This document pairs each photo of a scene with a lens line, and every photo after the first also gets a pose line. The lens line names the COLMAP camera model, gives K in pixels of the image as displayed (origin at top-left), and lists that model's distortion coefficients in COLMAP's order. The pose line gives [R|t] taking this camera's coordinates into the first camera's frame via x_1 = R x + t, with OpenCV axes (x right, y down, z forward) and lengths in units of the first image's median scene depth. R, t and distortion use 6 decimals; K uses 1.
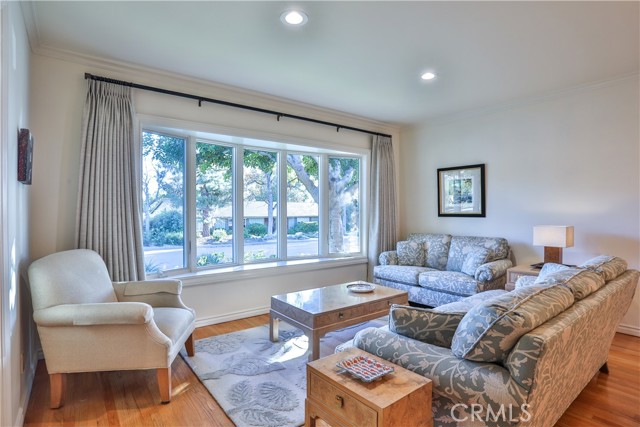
lens RADIAL K [[329.9, 0, 320.2], [0, 329.9, 215.9], [0, 0, 1]] dist [-0.064037, 0.024066]
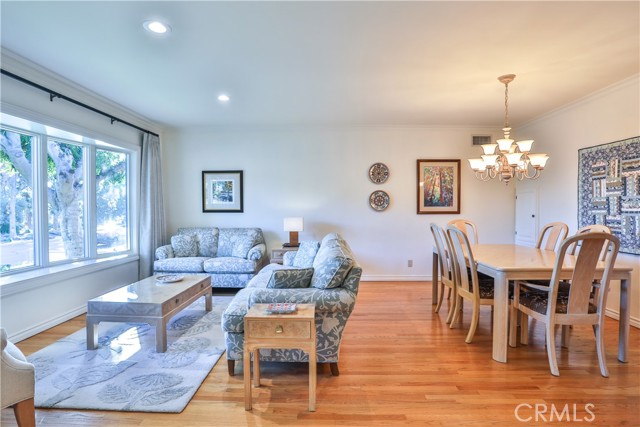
lens RADIAL K [[329.9, 0, 317.6], [0, 329.9, 211.9], [0, 0, 1]] dist [-0.064037, 0.024066]
pose [[0.634795, -0.010840, 0.772605, -0.315719], [0.010848, 0.999928, 0.005116, -0.001587], [-0.772604, 0.005133, 0.634867, -0.049154]]
